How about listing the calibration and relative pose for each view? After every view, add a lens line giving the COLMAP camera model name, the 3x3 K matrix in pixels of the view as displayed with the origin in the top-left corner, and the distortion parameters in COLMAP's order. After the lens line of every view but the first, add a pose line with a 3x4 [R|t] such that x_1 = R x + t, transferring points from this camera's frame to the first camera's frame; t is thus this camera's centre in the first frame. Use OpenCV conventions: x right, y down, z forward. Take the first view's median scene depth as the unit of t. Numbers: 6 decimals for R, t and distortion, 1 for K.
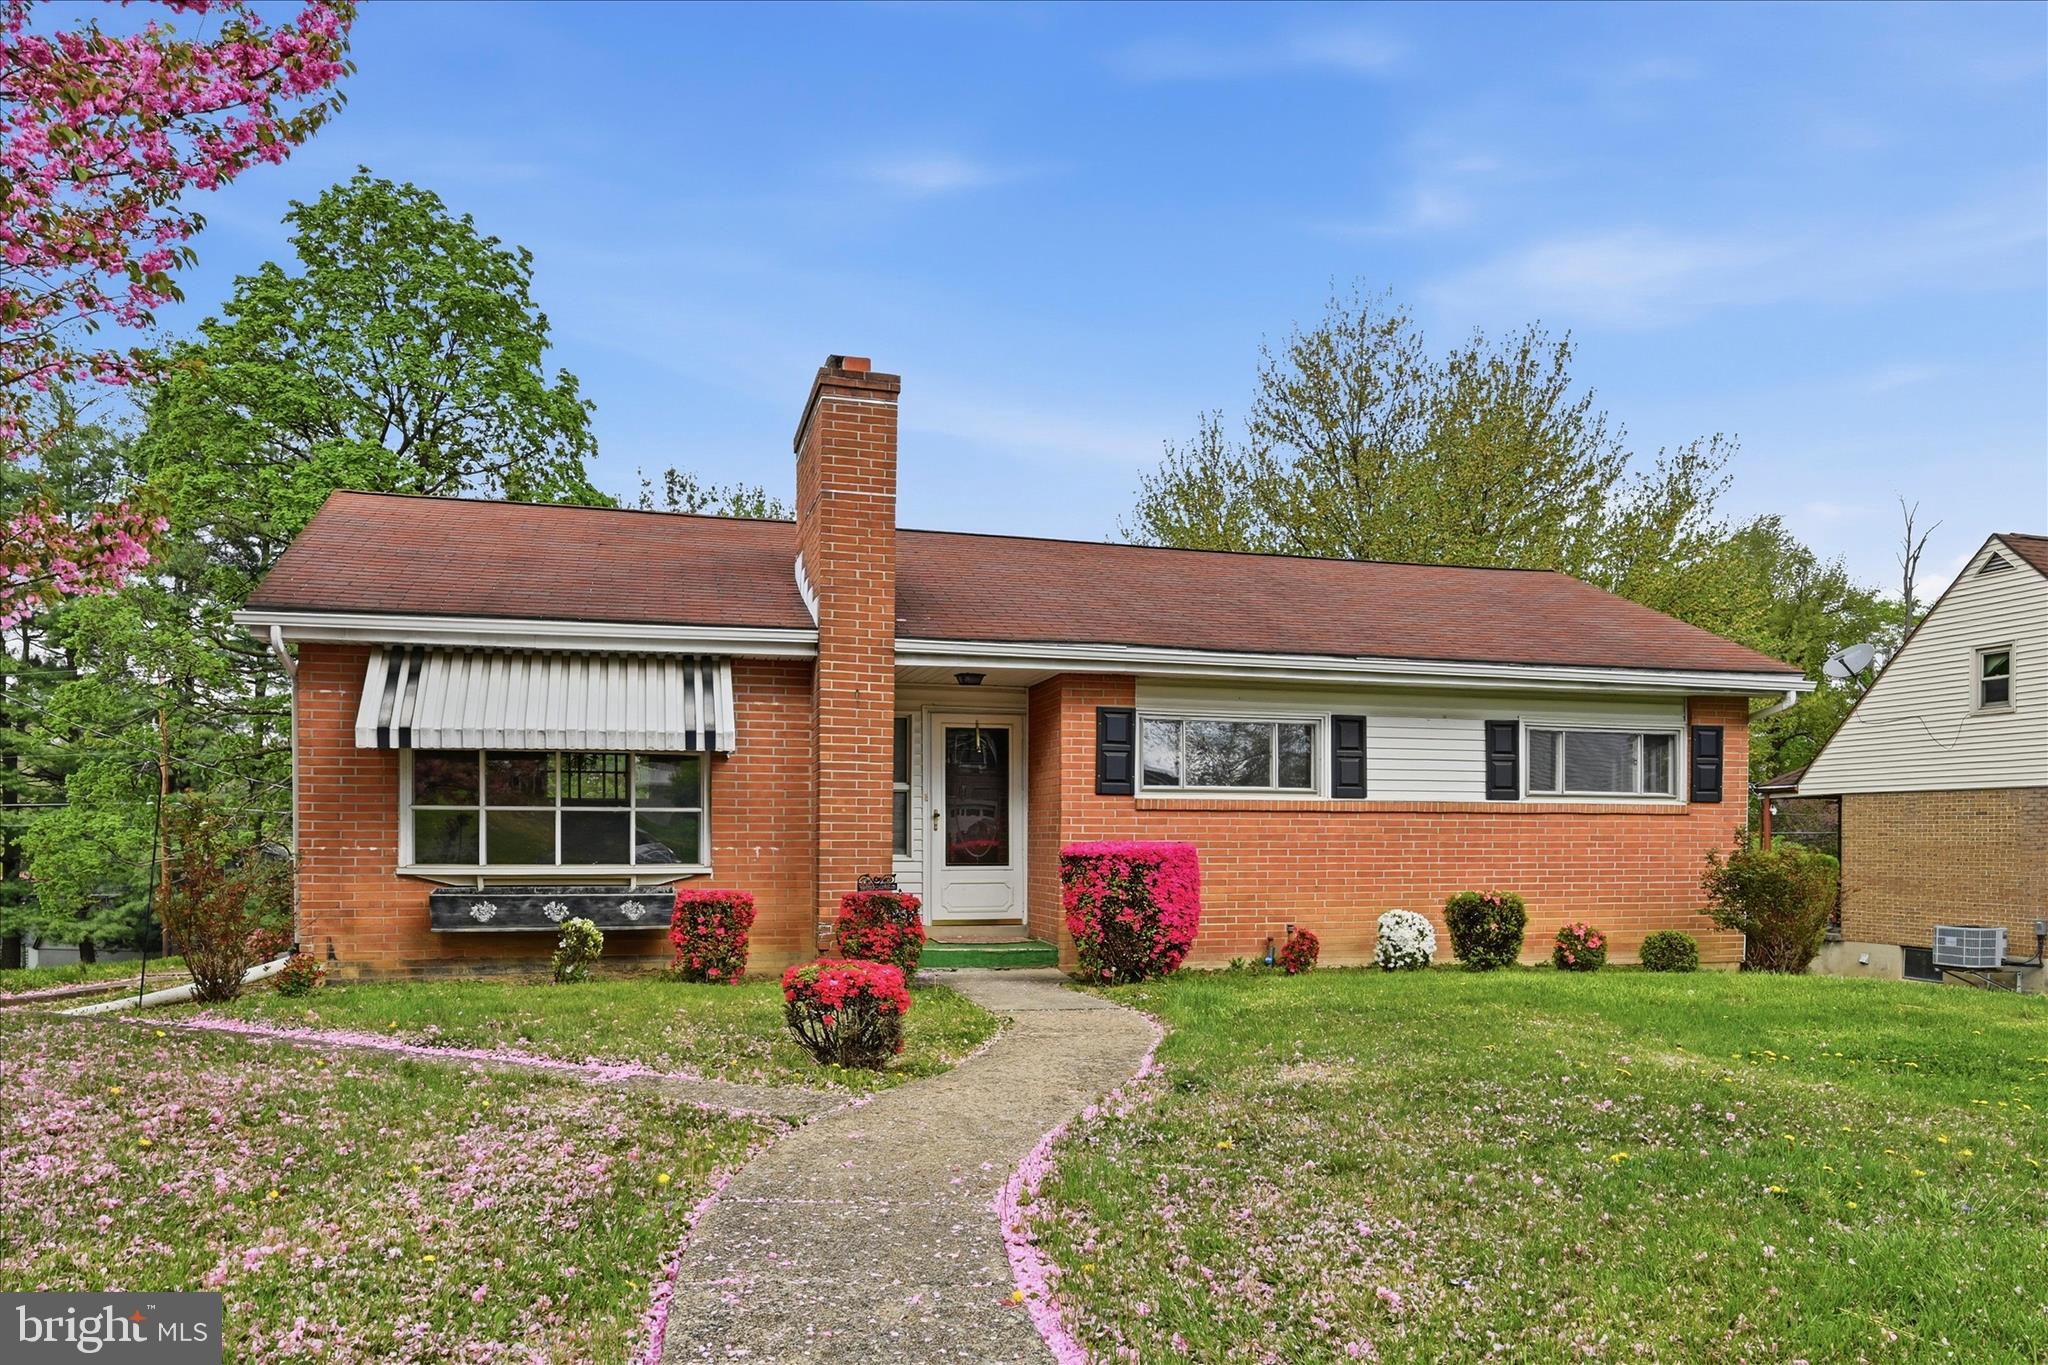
lens RADIAL K [[1420.9, 0, 1033.5], [0, 1420.9, 869.4], [0, 0, 1]] dist [0.003998, 0.001068]
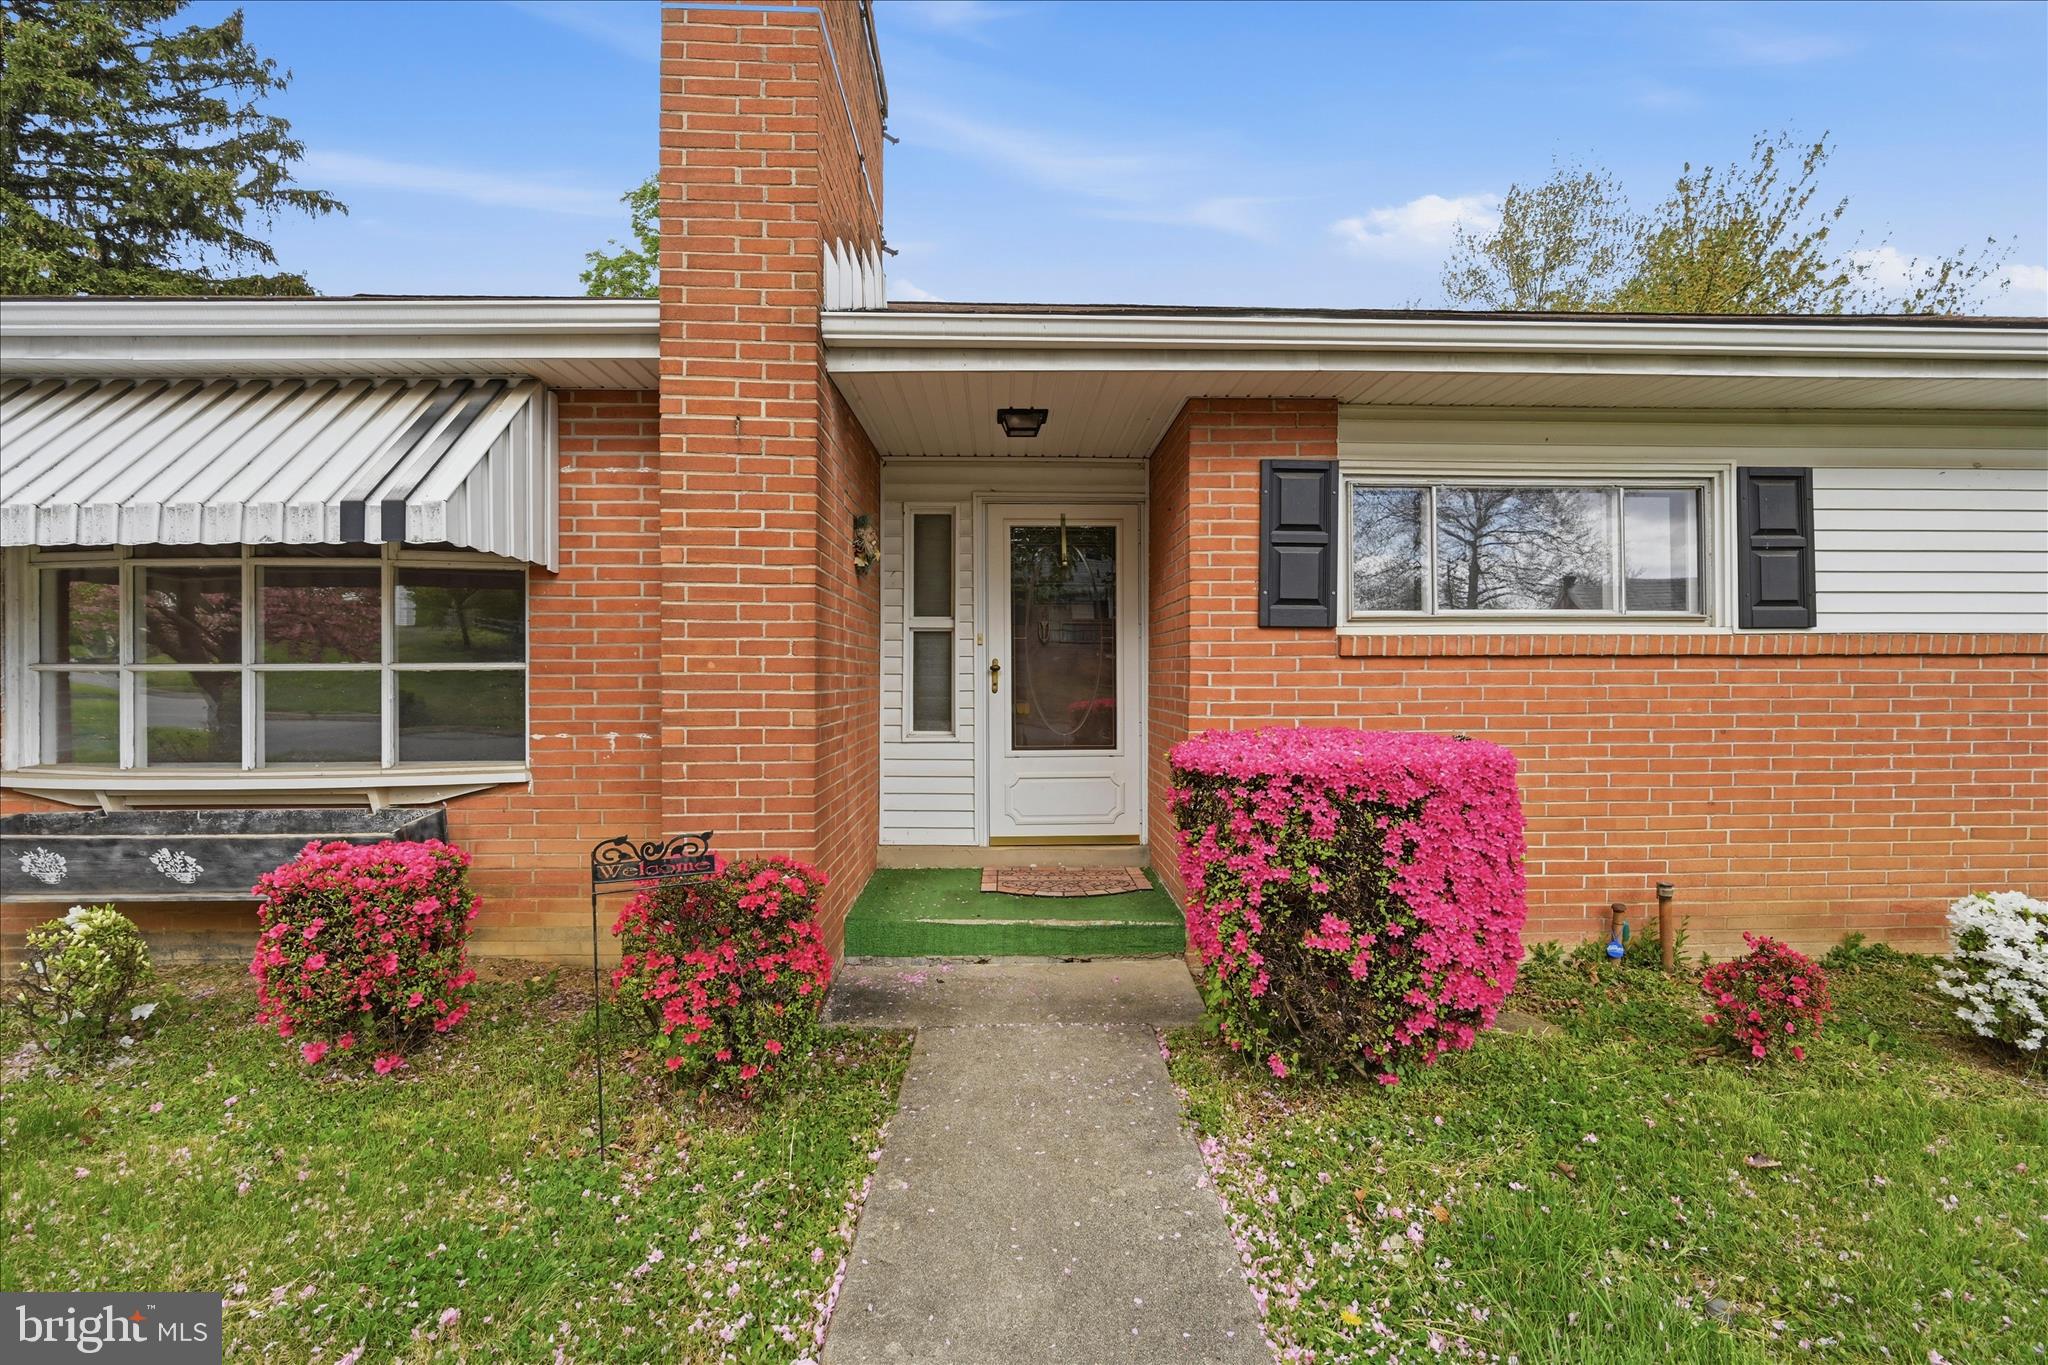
lens RADIAL K [[867.0, 0, 1024.0], [0, 867.0, 682.5], [0, 0, 1]] dist [-0.002110, -0.000235]
pose [[0.969933, -0.002650, -0.243356, 0.036534], [0.000909, 0.999973, -0.007267, -0.029625], [0.243369, 0.006828, 0.969910, 0.650314]]
